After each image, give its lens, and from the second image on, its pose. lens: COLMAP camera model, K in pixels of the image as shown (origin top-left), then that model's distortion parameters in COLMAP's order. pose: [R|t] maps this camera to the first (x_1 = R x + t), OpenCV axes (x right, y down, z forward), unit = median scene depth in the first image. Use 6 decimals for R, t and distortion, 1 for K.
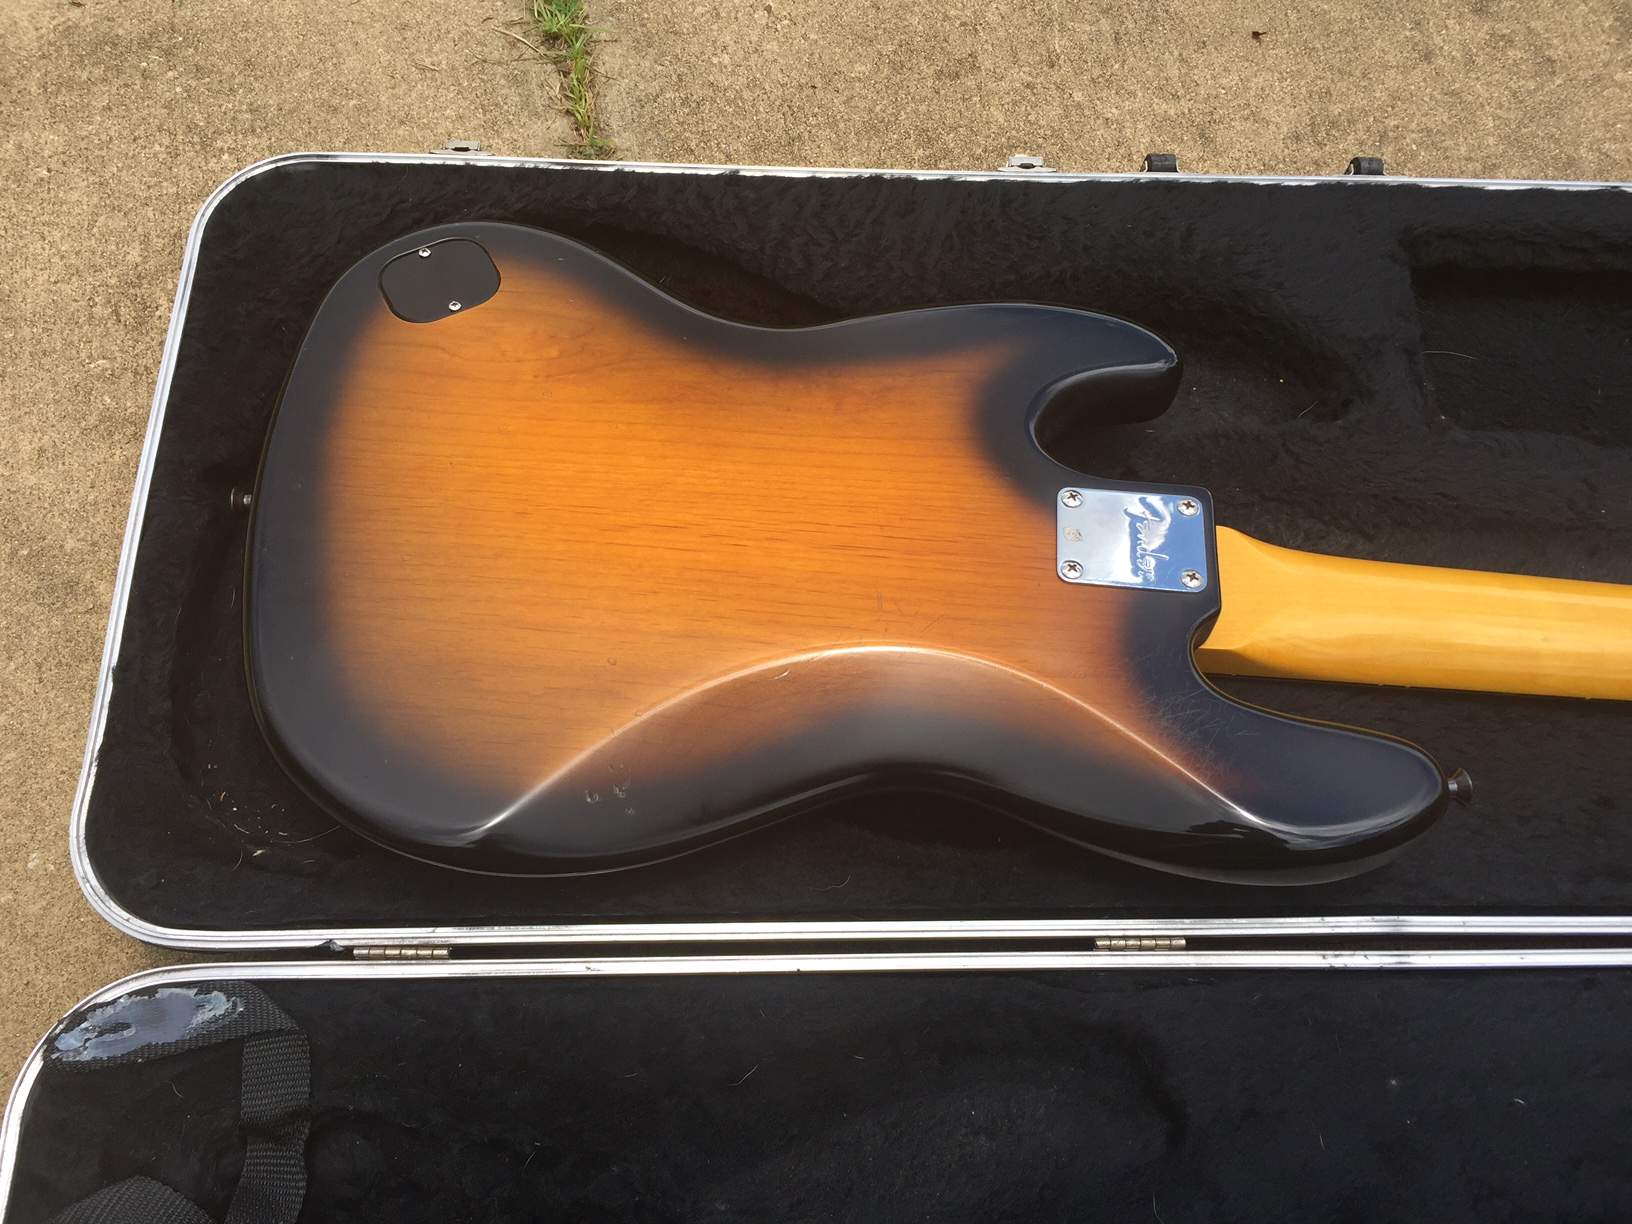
lens RADIAL K [[1337.0, 0, 816.0], [0, 1337.0, 612.0], [0, 0, 1]] dist [0.067184, -0.101054]
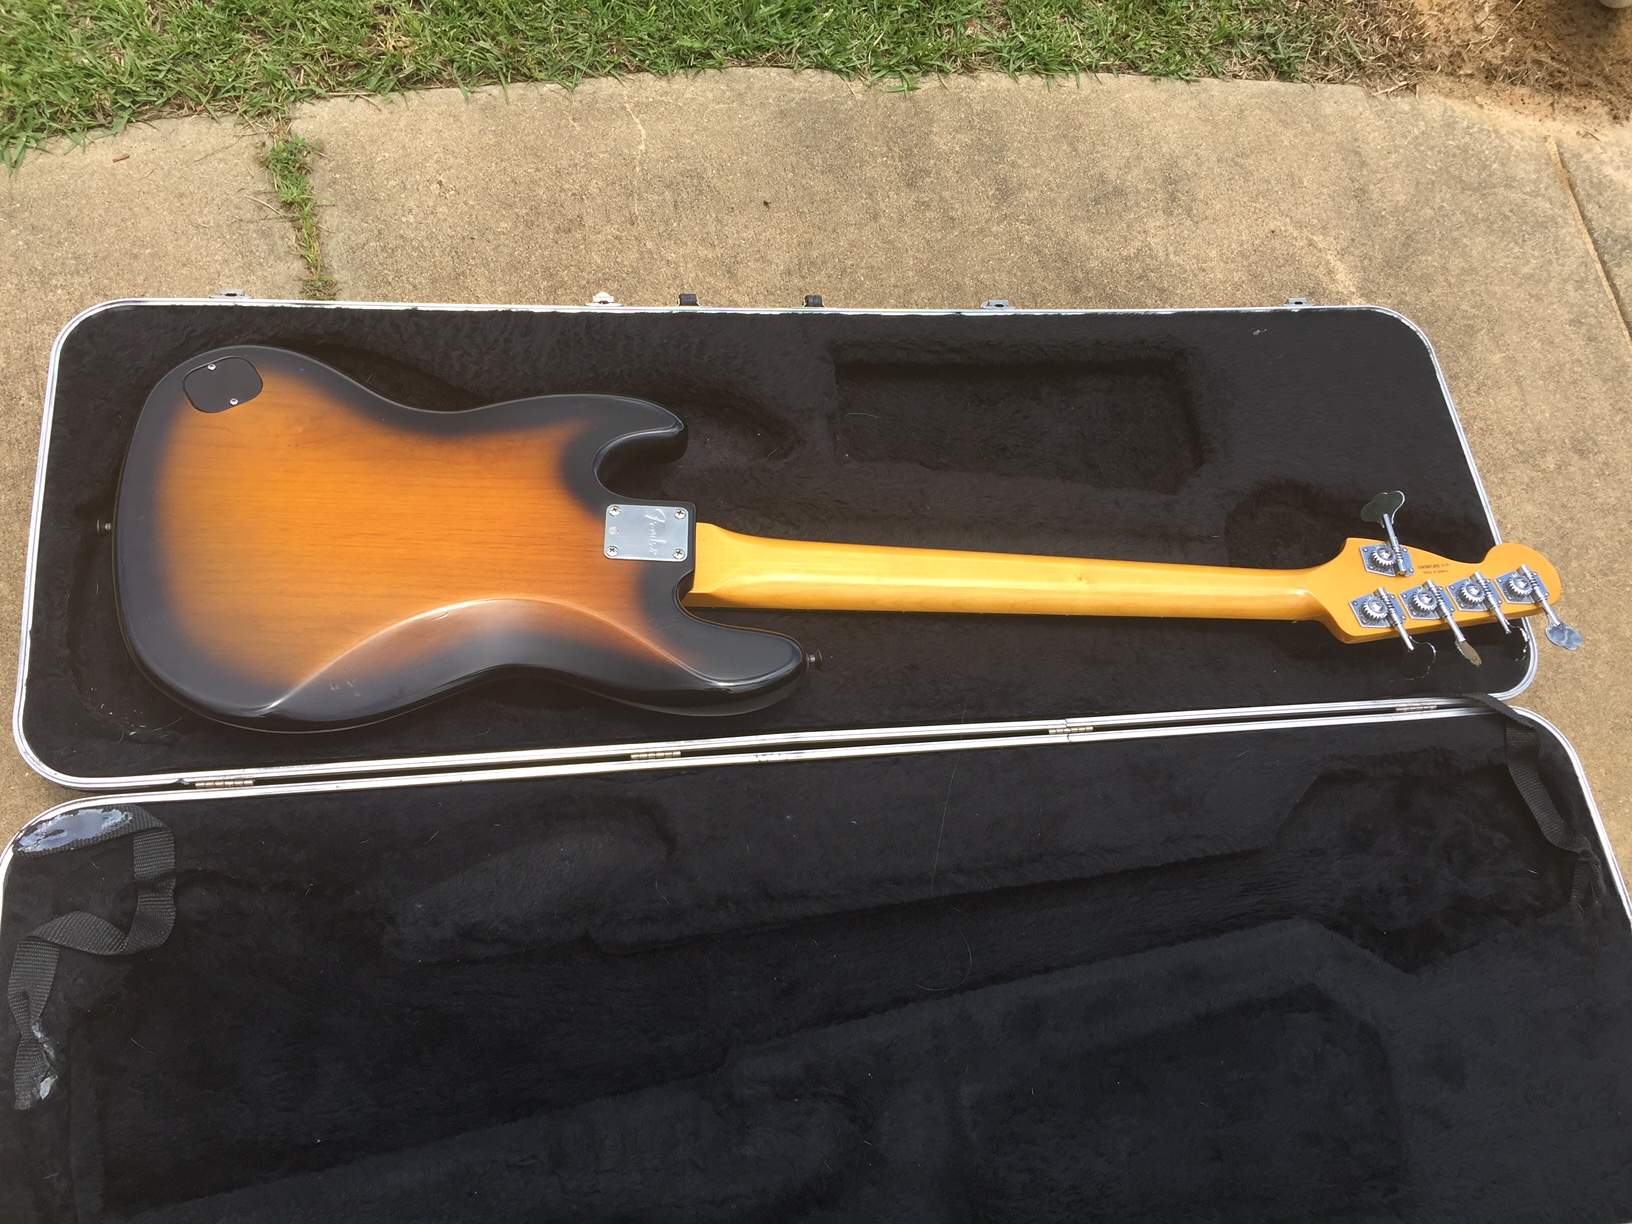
lens RADIAL K [[1337.0, 0, 816.0], [0, 1337.0, 612.0], [0, 0, 1]] dist [0.067184, -0.101054]
pose [[0.985412, -0.043808, 0.164449, 0.132971], [0.042110, 0.999018, 0.013797, 0.029950], [-0.164892, -0.006671, 0.986289, -0.666632]]
